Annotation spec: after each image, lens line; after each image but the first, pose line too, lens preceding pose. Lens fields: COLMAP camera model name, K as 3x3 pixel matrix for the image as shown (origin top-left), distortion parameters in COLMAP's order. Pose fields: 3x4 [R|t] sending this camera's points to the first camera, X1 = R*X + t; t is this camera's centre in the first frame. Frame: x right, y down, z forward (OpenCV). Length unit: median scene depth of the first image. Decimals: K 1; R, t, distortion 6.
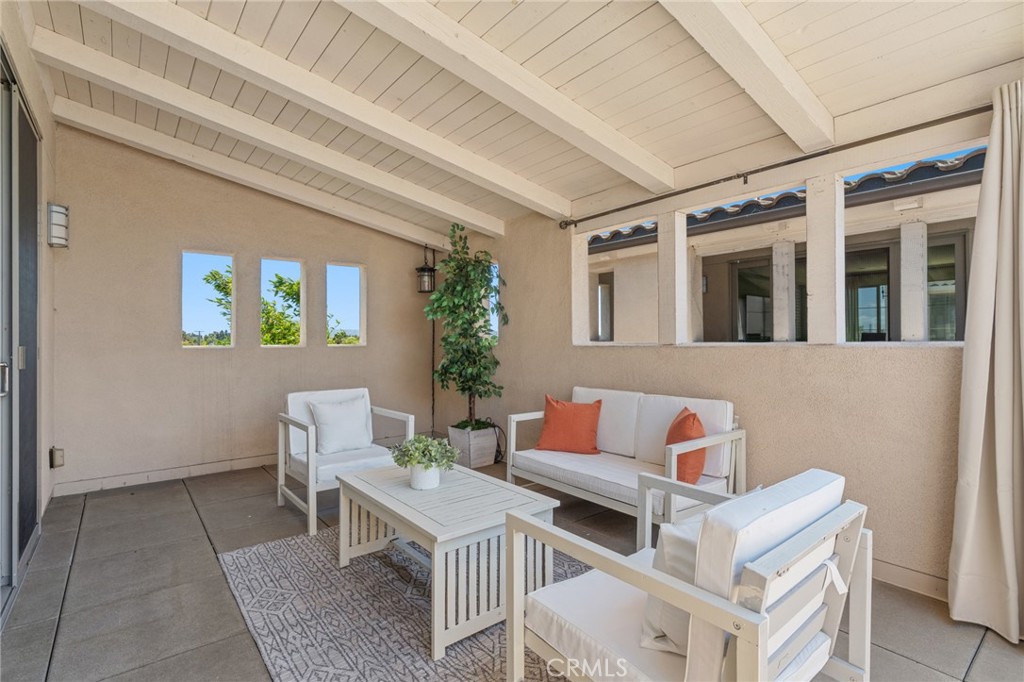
lens RADIAL K [[492.4, 0, 509.0], [0, 492.4, 339.9], [0, 0, 1]] dist [-0.035744, -0.000053]
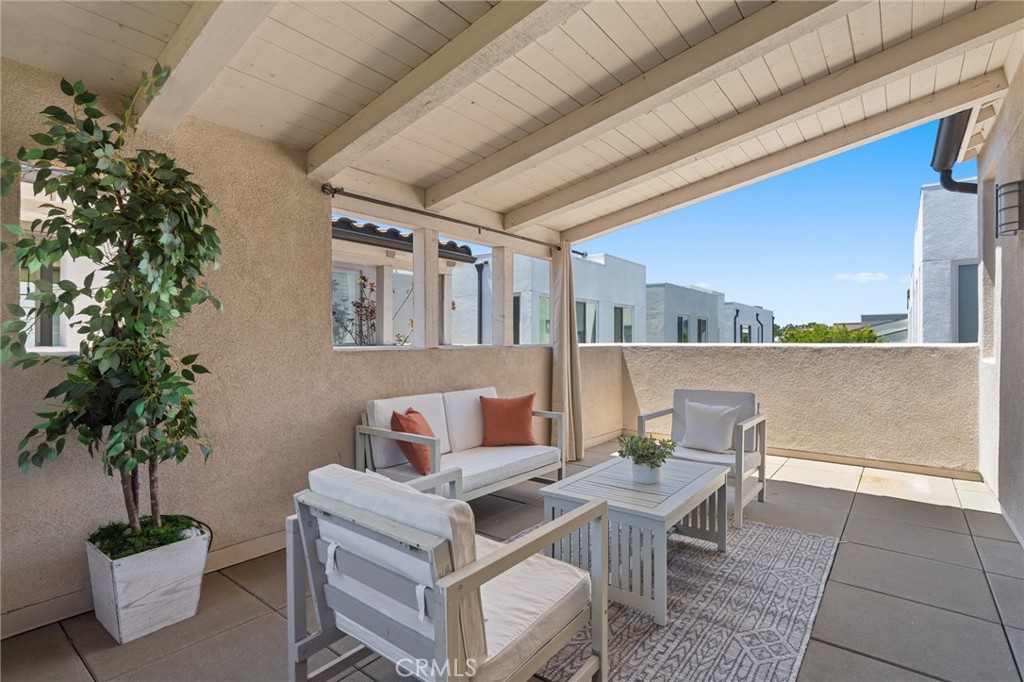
lens RADIAL K [[492.4, 0, 509.0], [0, 492.4, 339.9], [0, 0, 1]] dist [-0.035744, -0.000053]
pose [[-0.213844, 0.009709, 0.976820, -1.115683], [0.013062, 0.999890, -0.007079, 0.000843], [-0.976781, 0.011245, -0.213947, 1.470487]]
